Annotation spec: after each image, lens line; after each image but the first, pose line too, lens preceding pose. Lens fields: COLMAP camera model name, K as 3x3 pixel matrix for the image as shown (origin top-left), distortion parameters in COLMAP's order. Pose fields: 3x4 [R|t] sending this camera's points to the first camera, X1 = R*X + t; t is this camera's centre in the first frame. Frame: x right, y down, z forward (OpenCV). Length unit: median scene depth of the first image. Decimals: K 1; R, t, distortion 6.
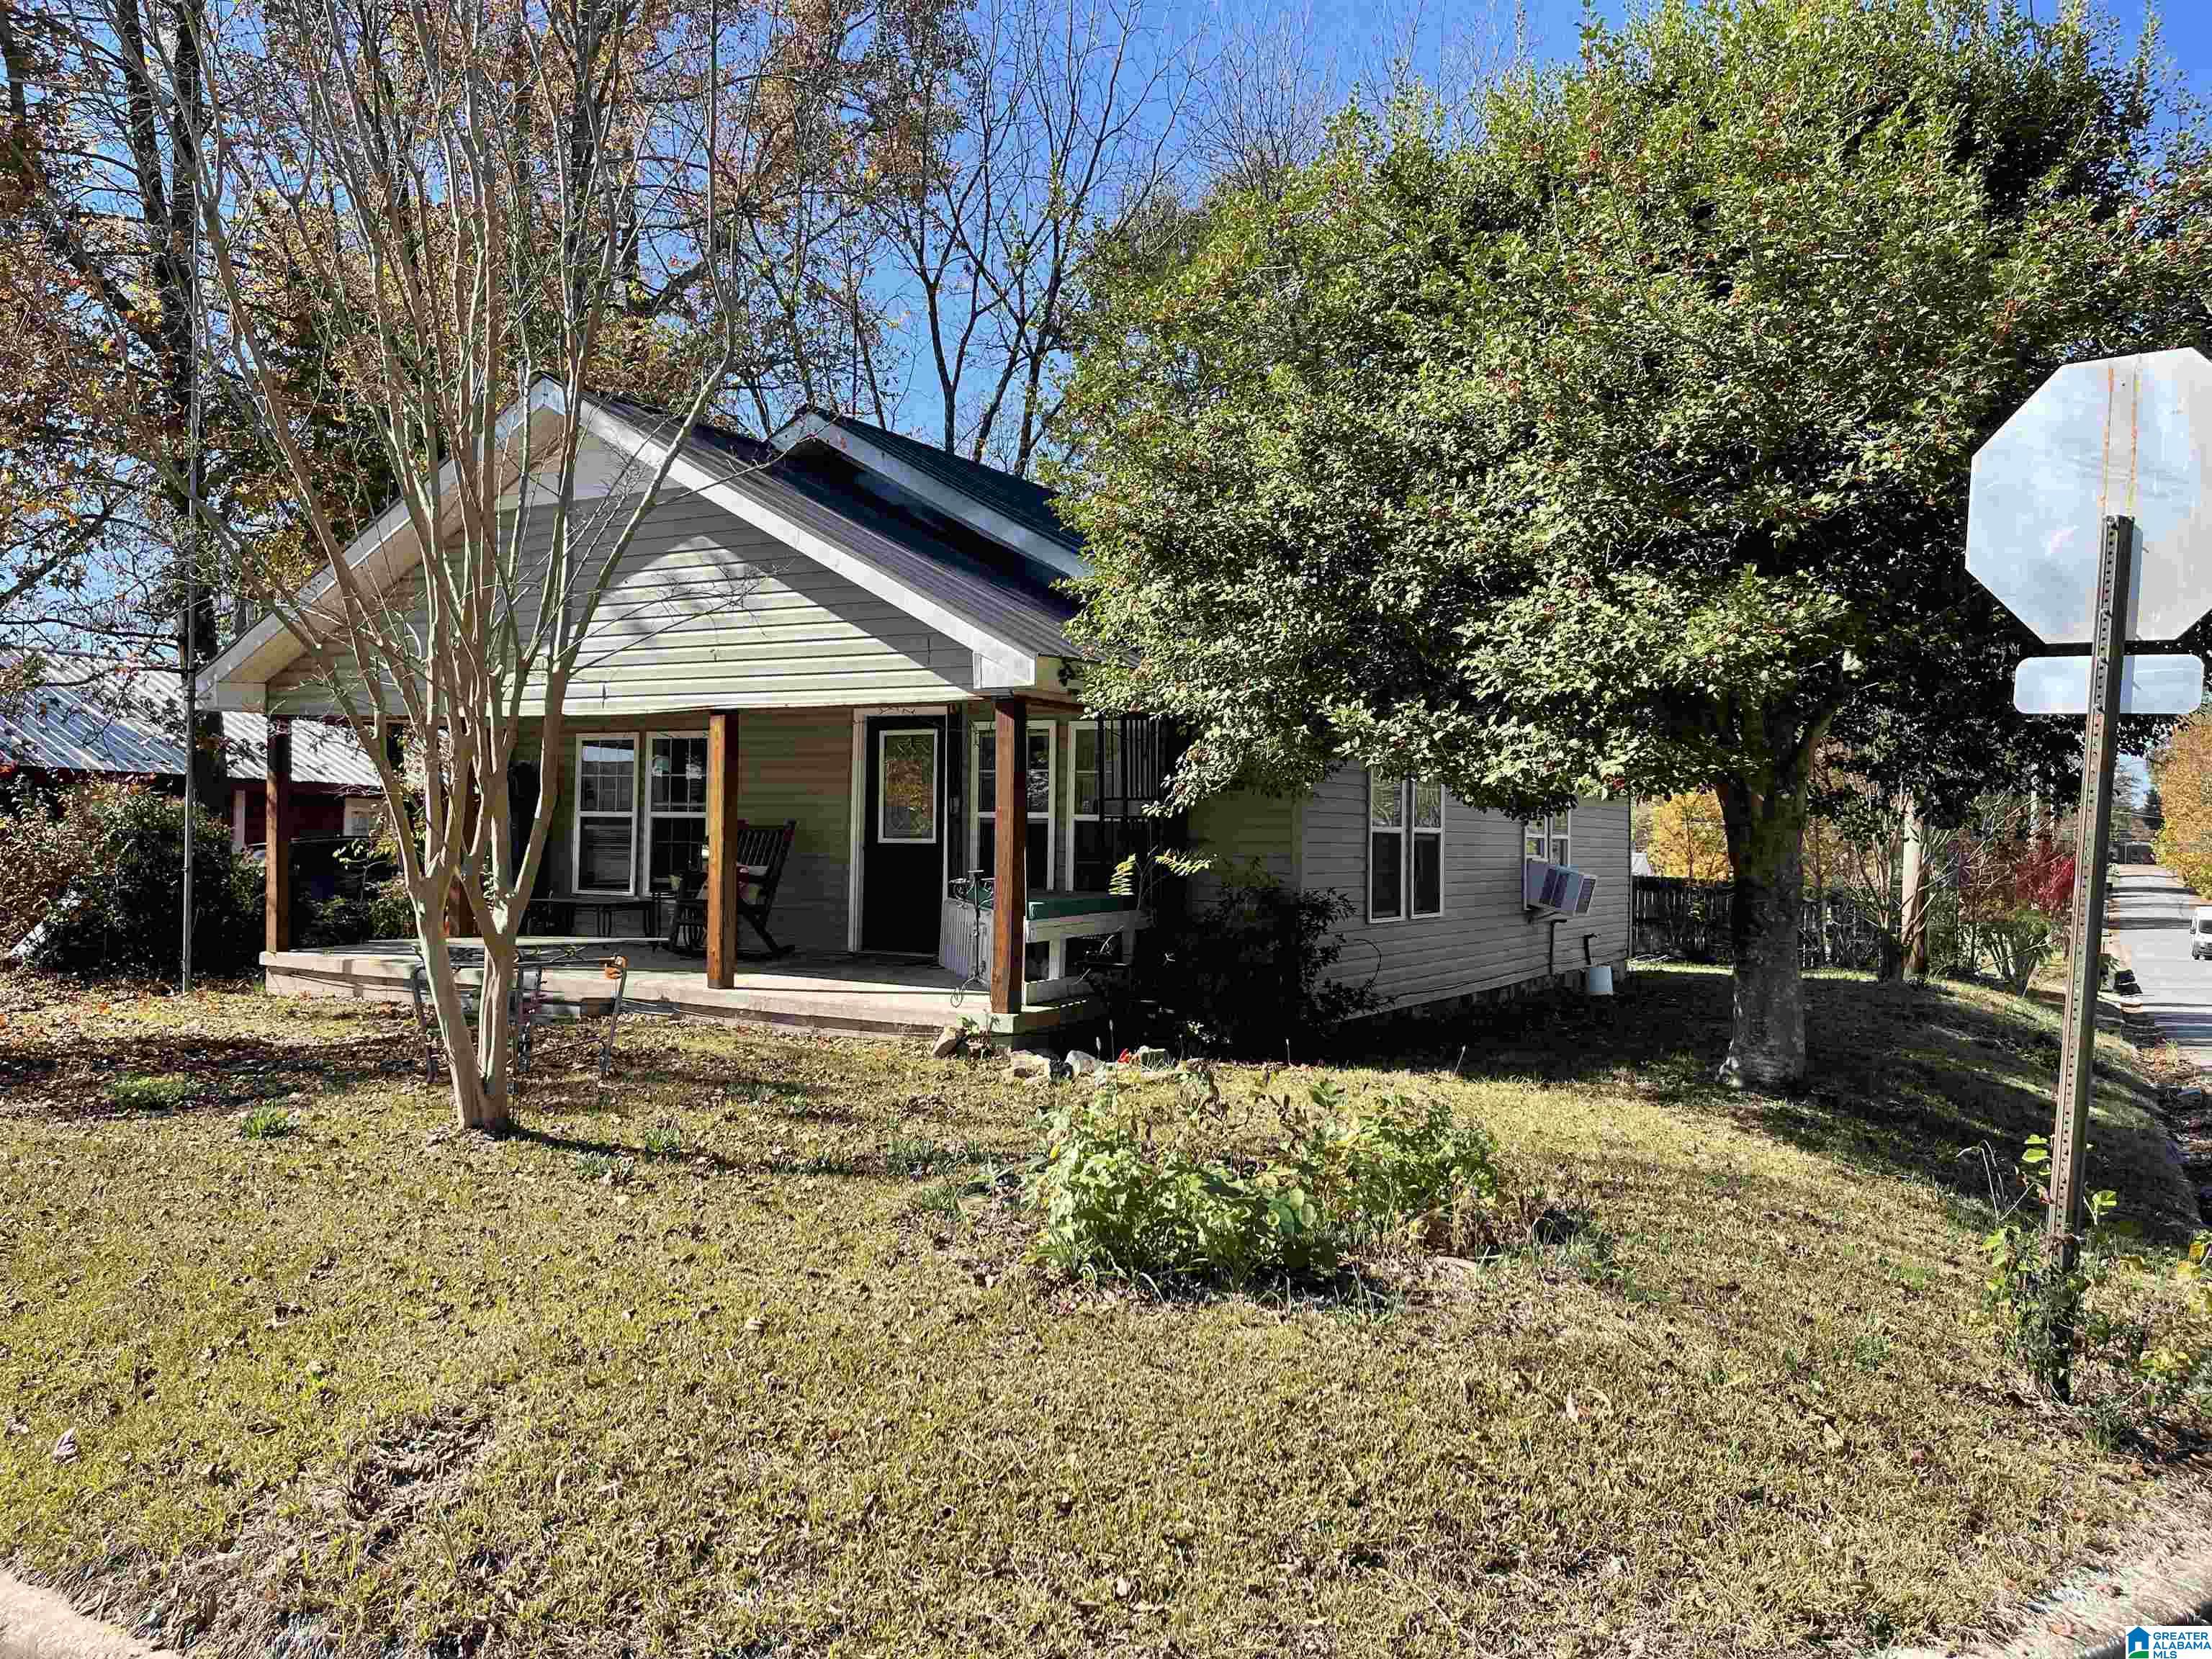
lens RADIAL K [[1667.7, 0, 1078.9], [0, 1667.7, 837.6], [0, 0, 1]] dist [0.065932, -0.097399]
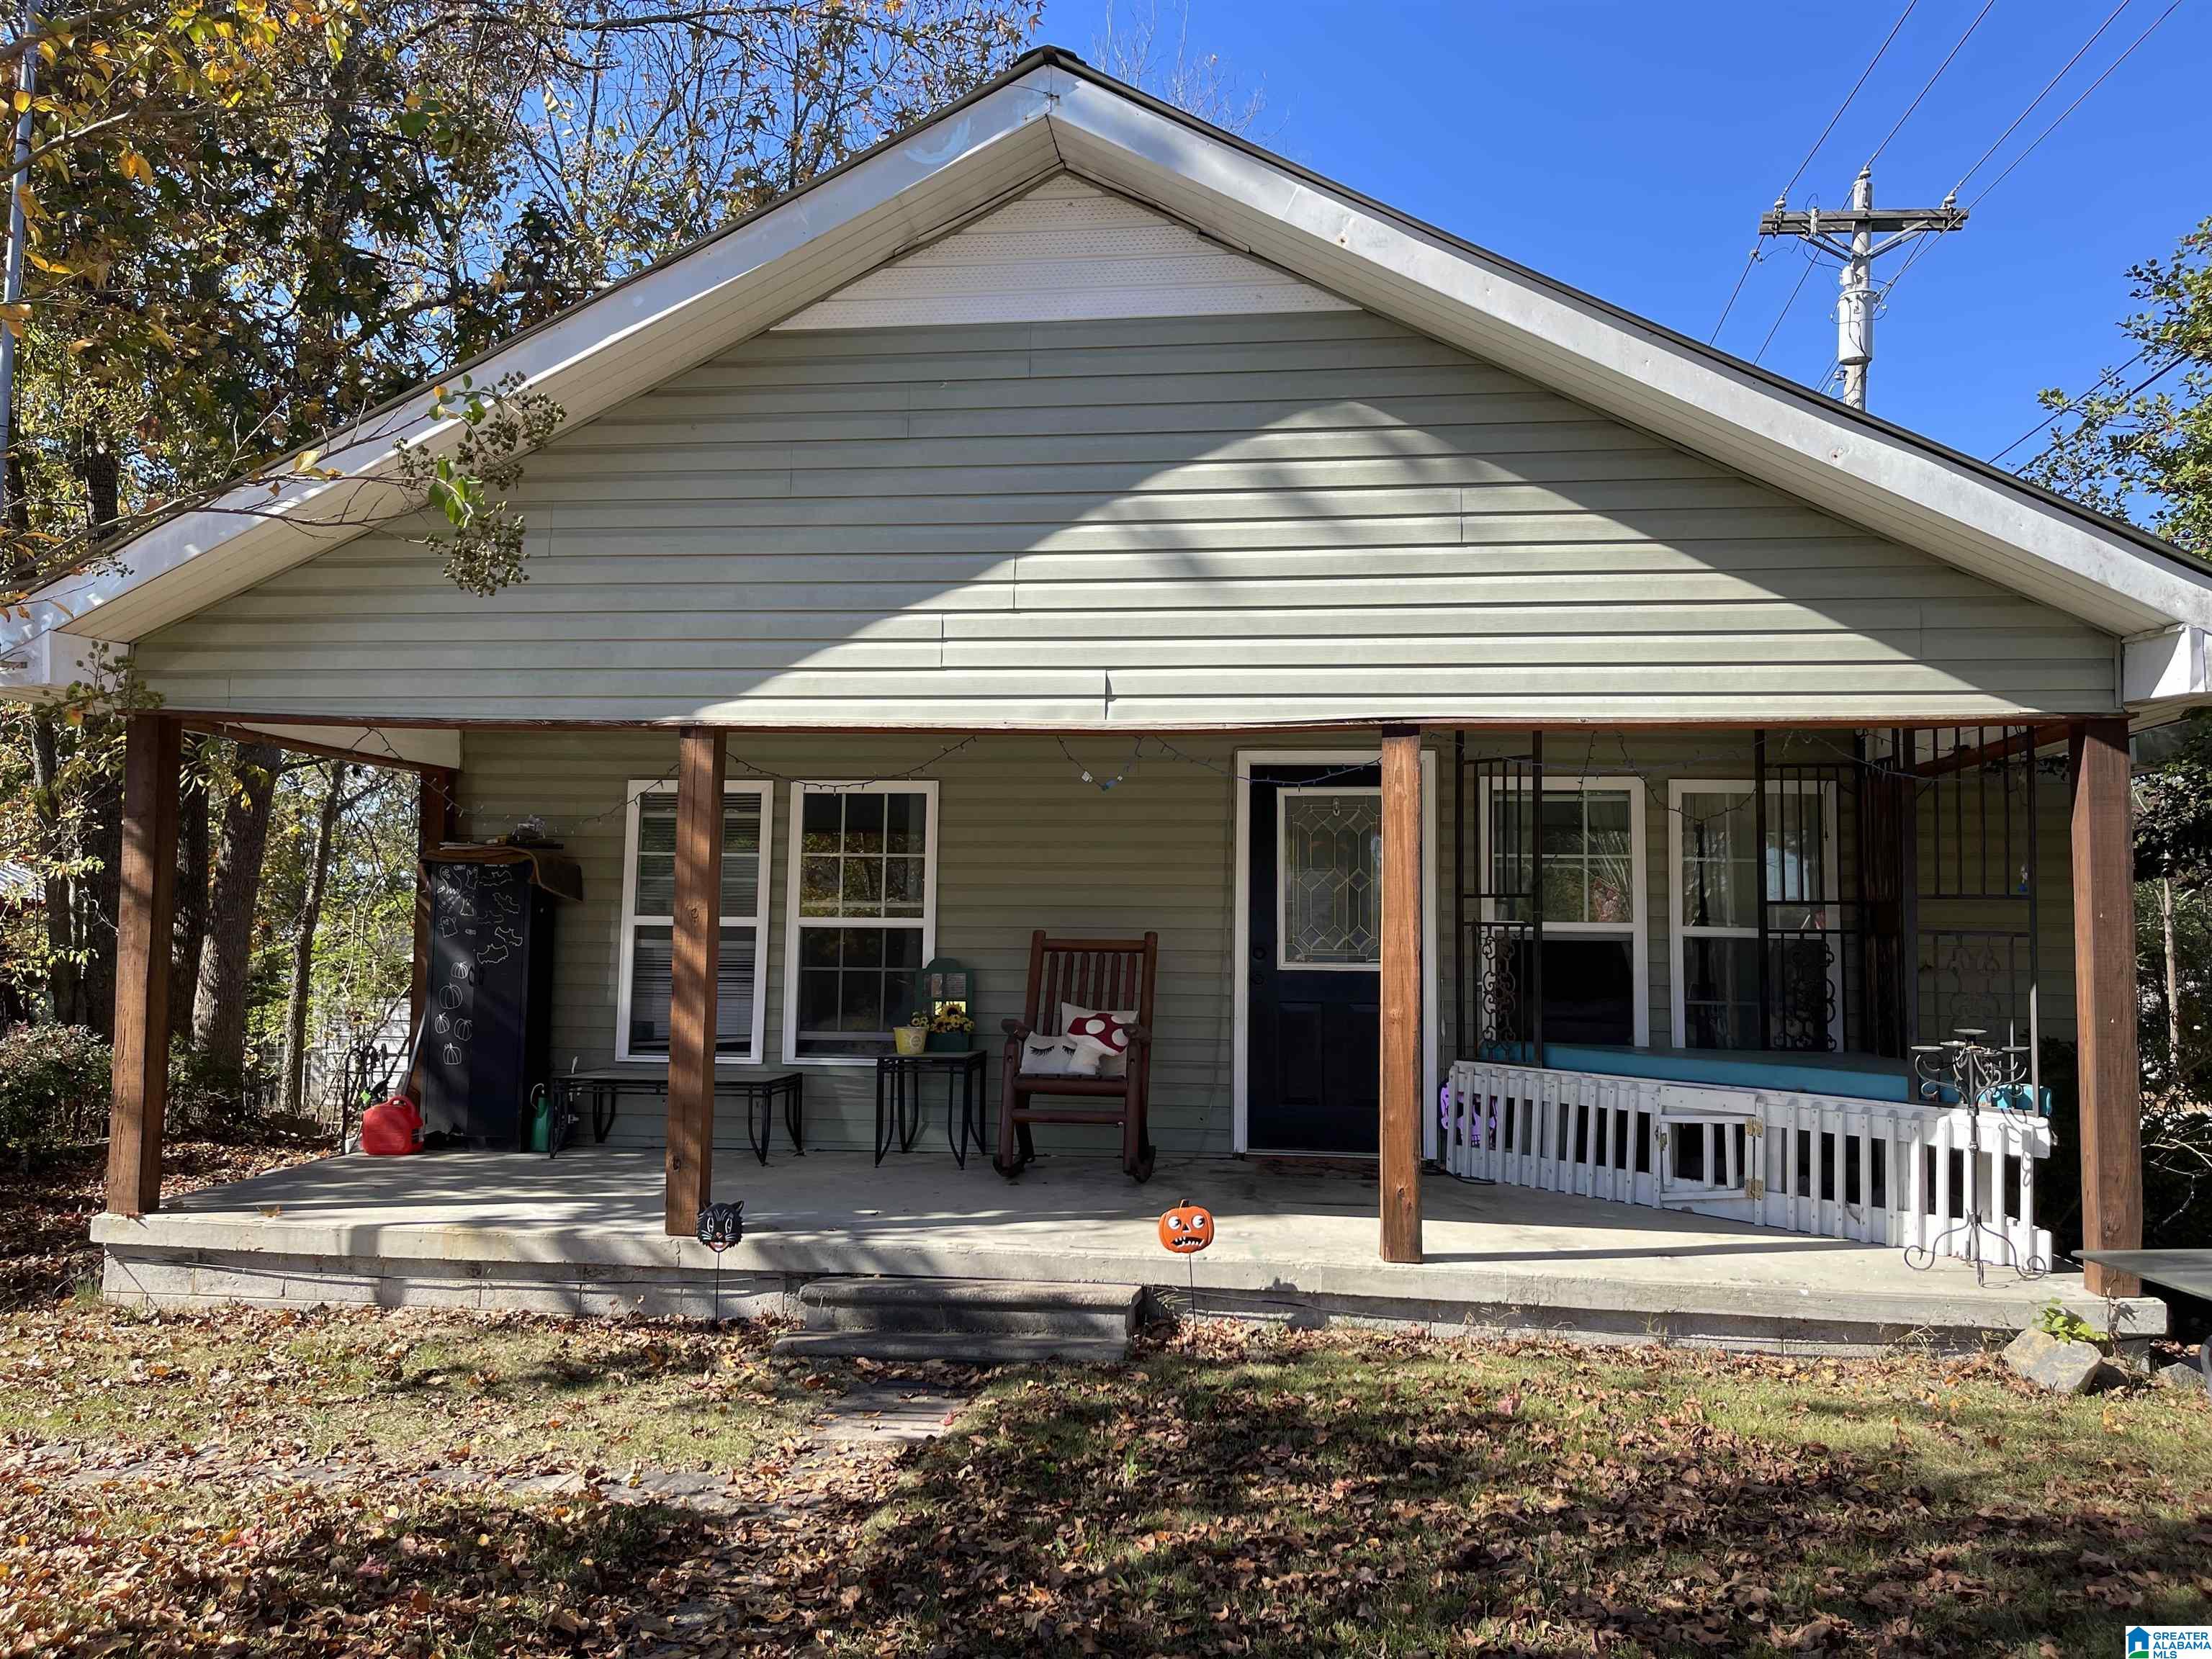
lens RADIAL K [[1669.1, 0, 1092.7], [0, 1669.1, 825.3], [0, 0, 1]] dist [0.070882, -0.097257]
pose [[0.916700, 0.027861, 0.398605, -0.459836], [0.000477, 0.997489, -0.070820, -0.006902], [-0.399577, 0.065111, 0.914384, 0.496965]]
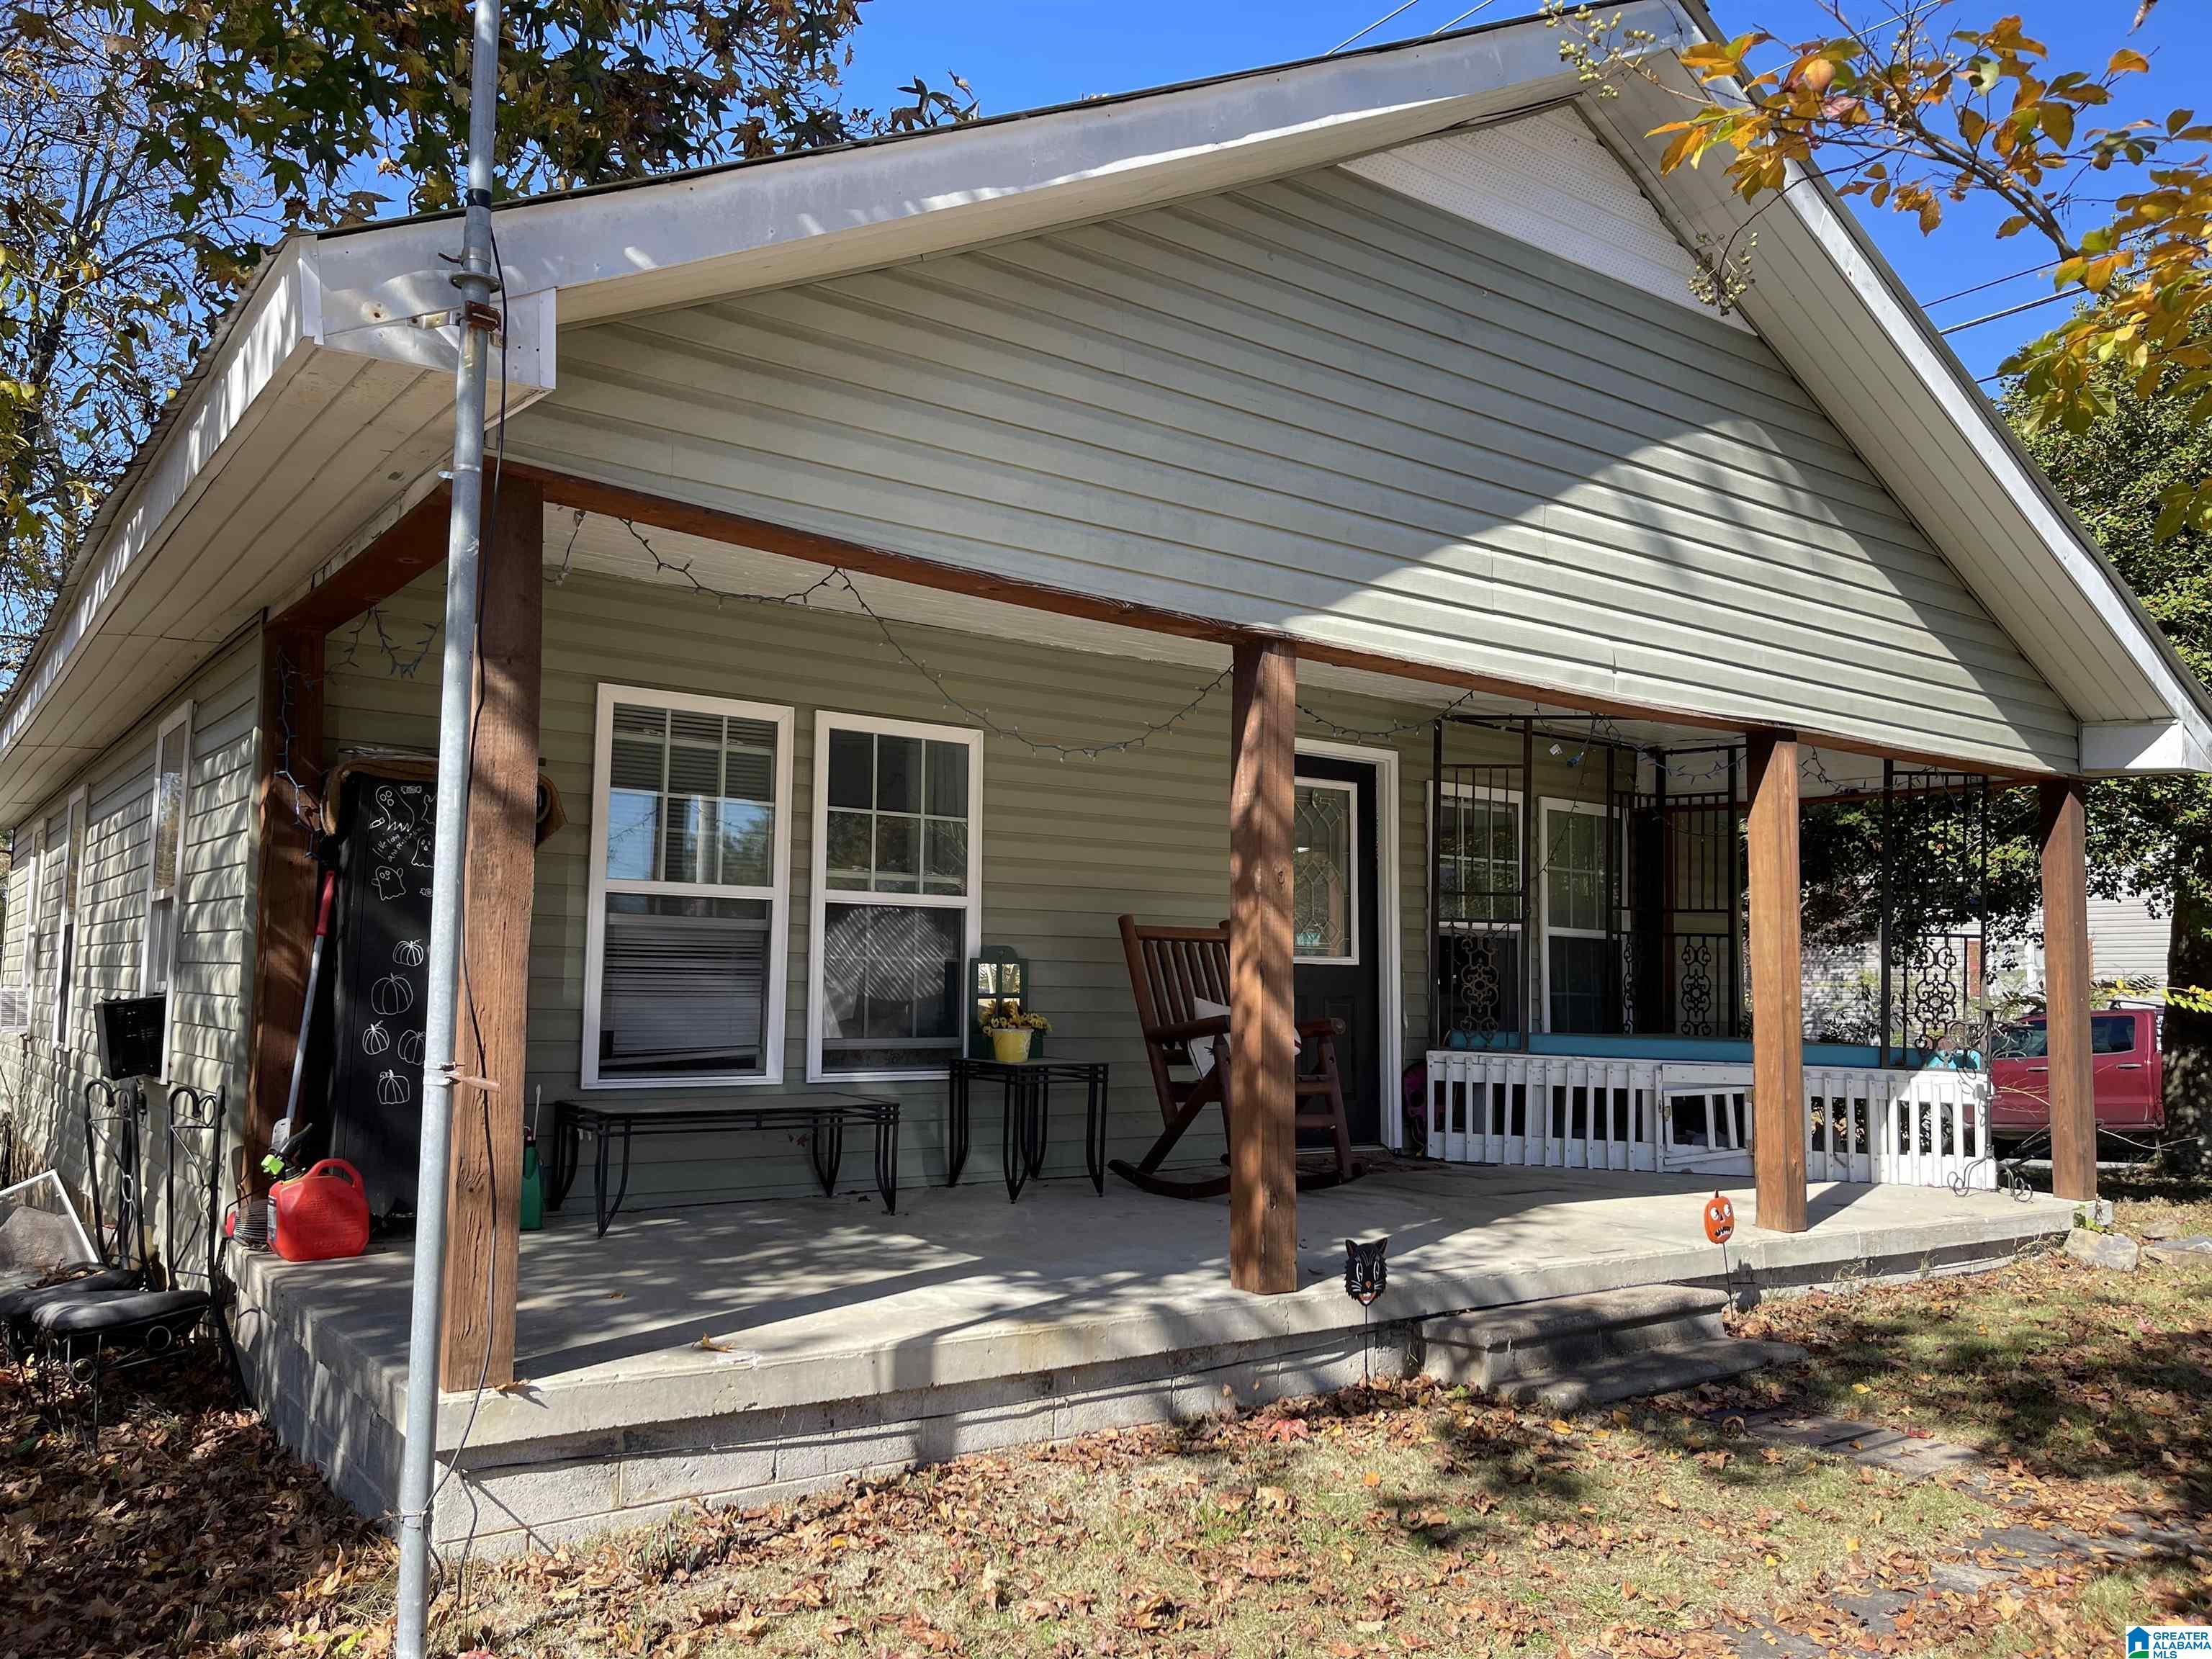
lens RADIAL K [[1669.1, 0, 1092.7], [0, 1669.1, 825.3], [0, 0, 1]] dist [0.070882, -0.097257]
pose [[0.392820, 0.079579, 0.916166, -0.740412], [-0.009682, 0.996551, -0.082410, 0.004118], [-0.919564, 0.023502, 0.392236, 0.886326]]
